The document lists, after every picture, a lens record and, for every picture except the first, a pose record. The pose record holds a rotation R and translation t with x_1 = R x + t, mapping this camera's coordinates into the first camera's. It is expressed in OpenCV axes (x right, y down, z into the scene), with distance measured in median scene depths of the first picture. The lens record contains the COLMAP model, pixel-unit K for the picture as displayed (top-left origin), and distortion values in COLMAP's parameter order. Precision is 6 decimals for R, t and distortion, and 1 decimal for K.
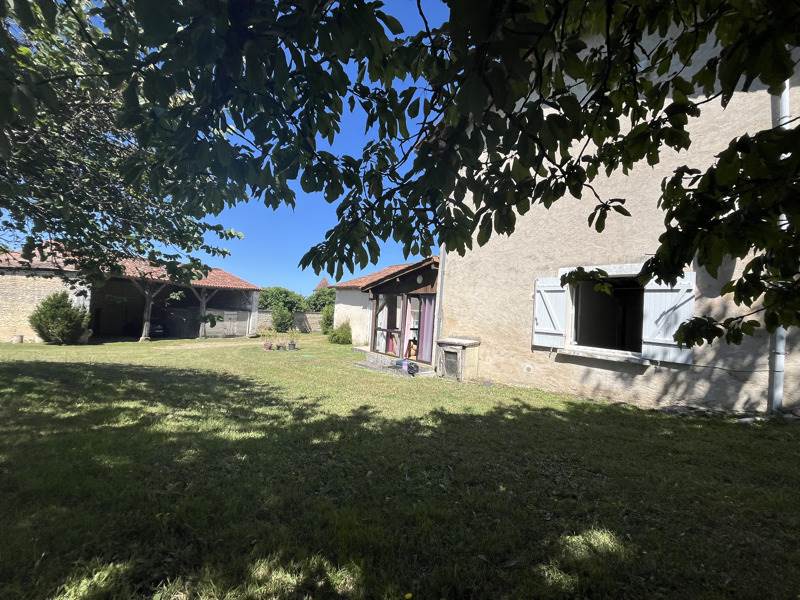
lens RADIAL K [[321.4, 0, 400.0], [0, 321.4, 300.0], [0, 0, 1]] dist [0.000184, 0.000019]
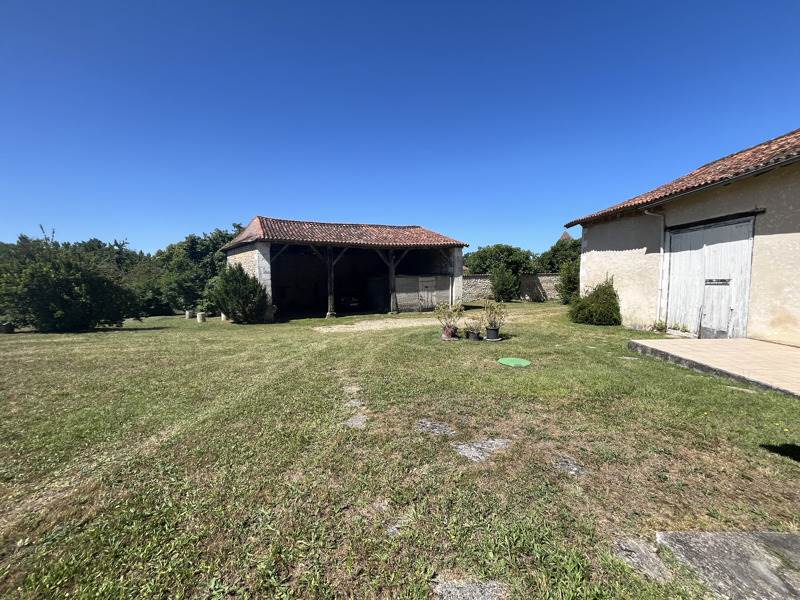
lens RADIAL K [[321.4, 0, 400.0], [0, 321.4, 300.0], [0, 0, 1]] dist [0.000184, 0.000019]
pose [[0.754615, -0.019354, -0.655882, -0.073751], [0.086318, 0.993806, 0.069986, 0.028841], [0.650465, -0.109427, 0.751612, 0.363003]]
